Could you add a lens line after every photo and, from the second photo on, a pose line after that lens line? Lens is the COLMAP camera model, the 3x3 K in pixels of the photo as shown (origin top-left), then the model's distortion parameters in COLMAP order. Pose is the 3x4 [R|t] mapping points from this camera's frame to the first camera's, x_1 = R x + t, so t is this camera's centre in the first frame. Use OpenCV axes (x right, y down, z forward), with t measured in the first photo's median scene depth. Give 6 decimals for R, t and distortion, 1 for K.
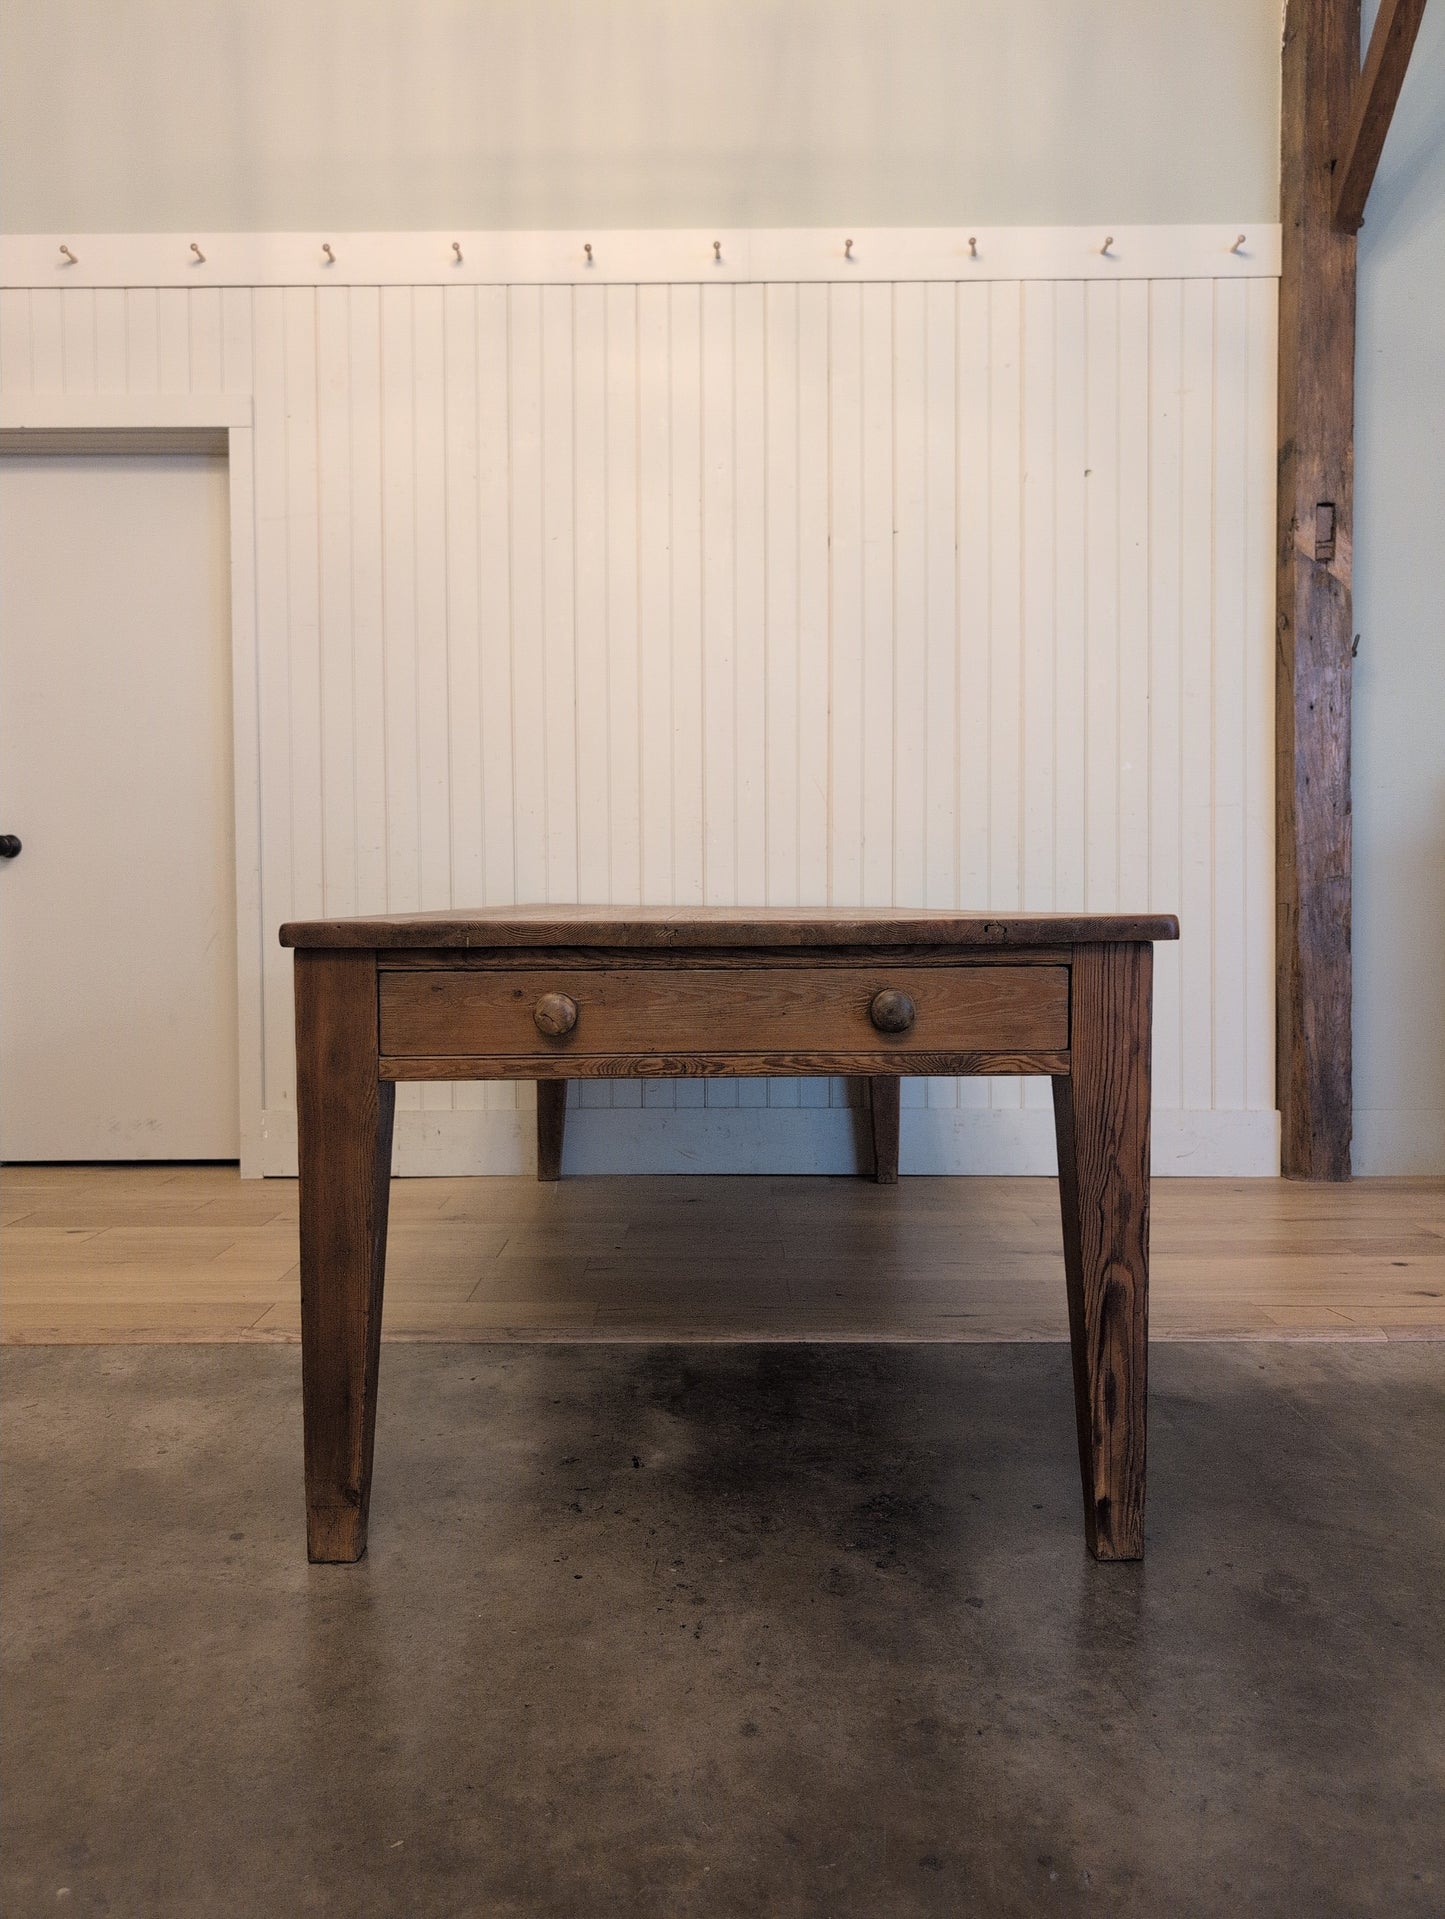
lens RADIAL K [[1382.0, 0, 721.1], [0, 1382.0, 970.0], [0, 0, 1]] dist [0.006023, -0.004331]
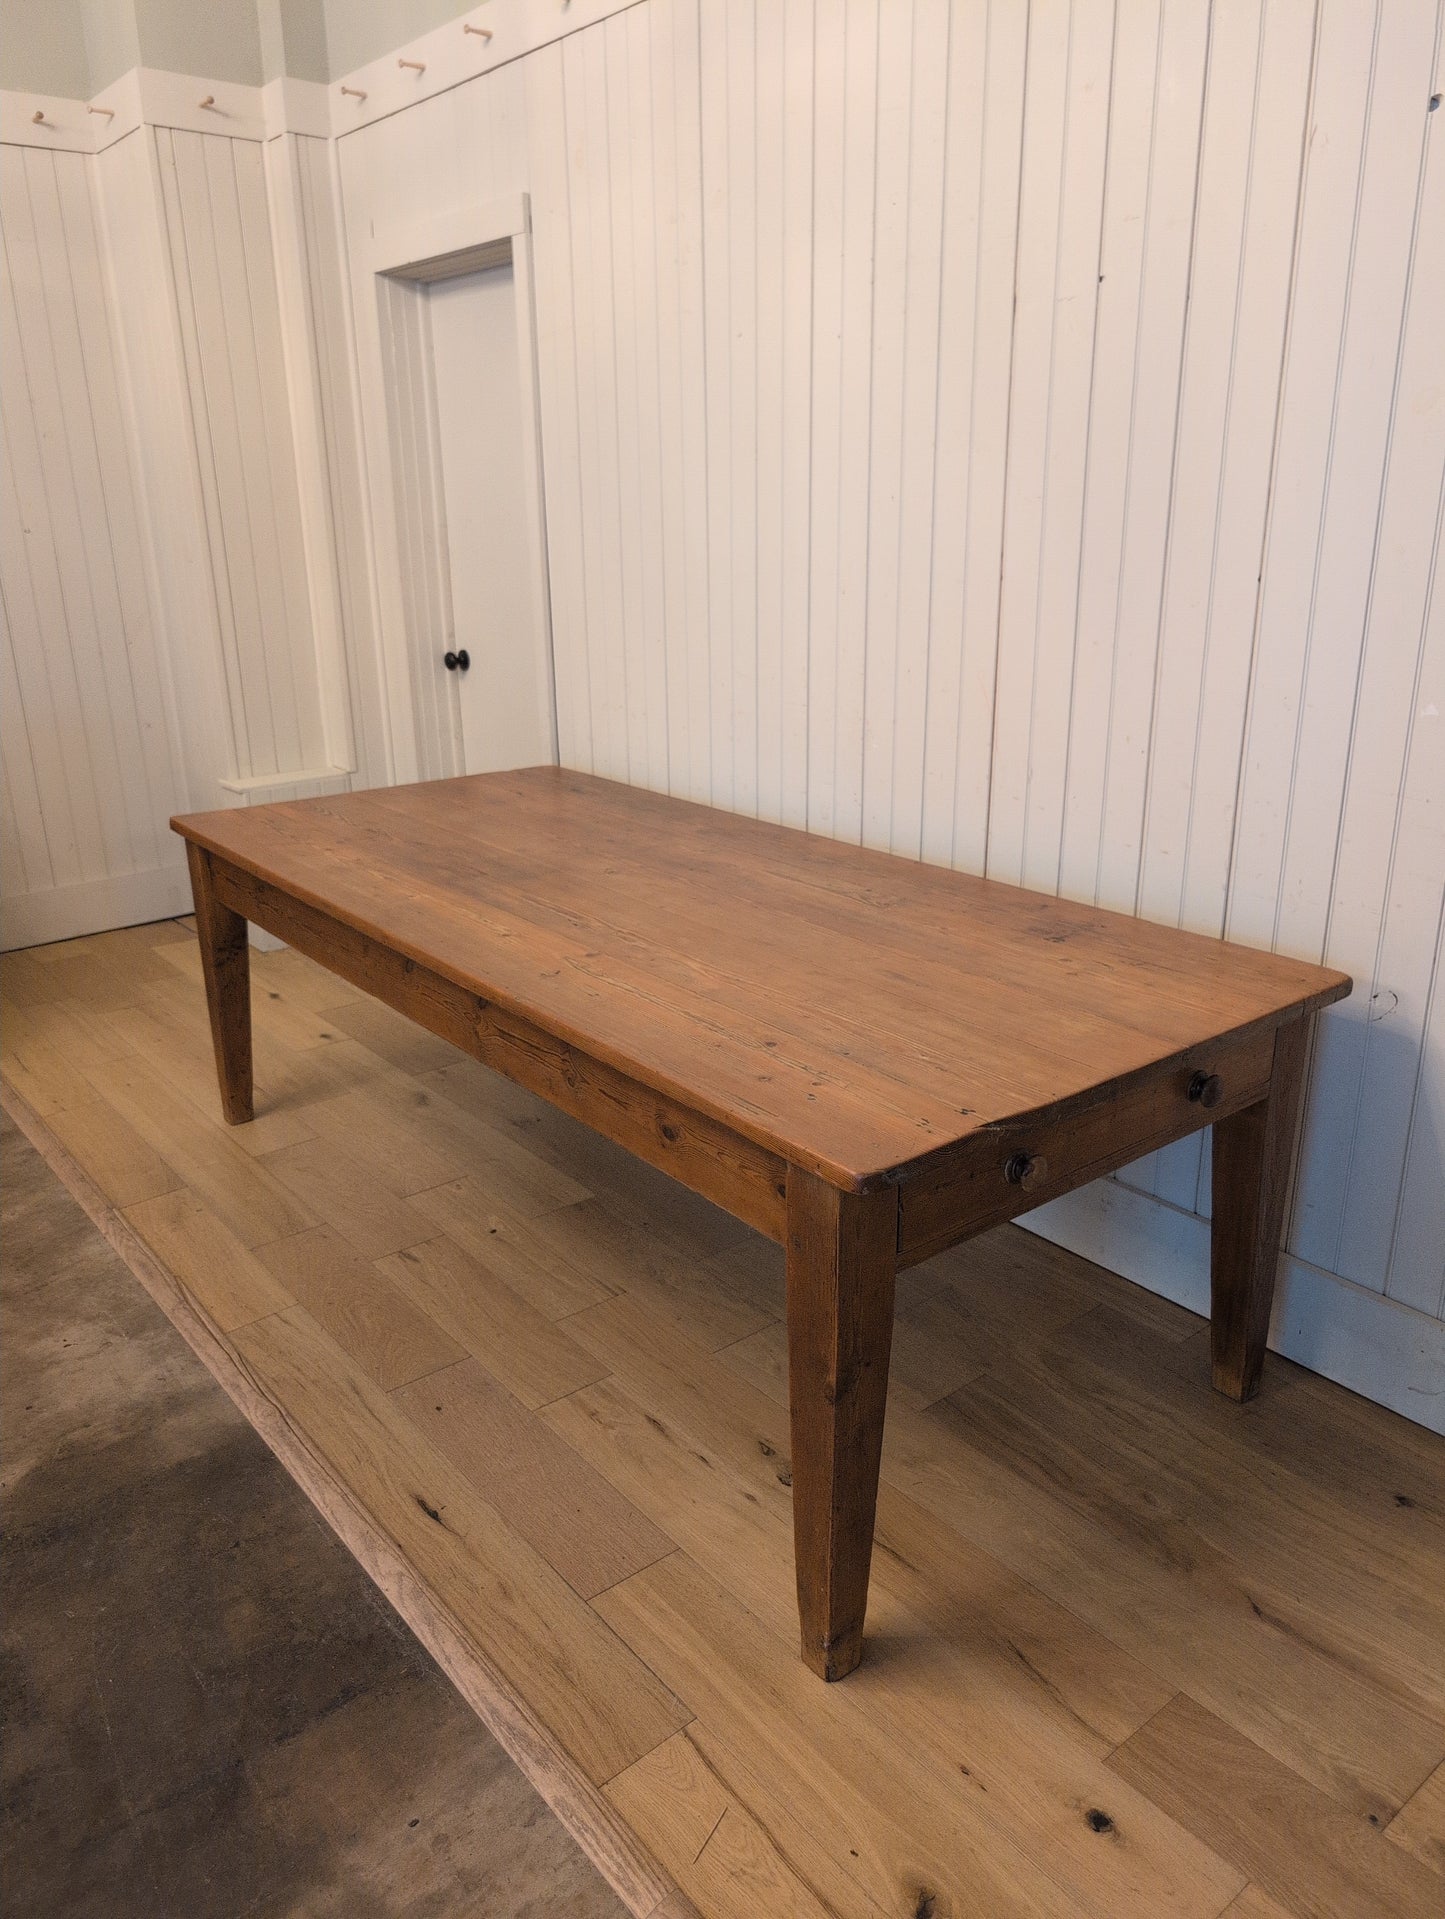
lens RADIAL K [[1392.8, 0, 752.1], [0, 1392.8, 961.9], [0, 0, 1]] dist [0.007442, -0.005655]
pose [[0.639942, 0.246234, -0.727903, 0.558480], [-0.027192, 0.953932, 0.298790, -0.214861], [0.767942, -0.171415, 0.617157, 0.469549]]
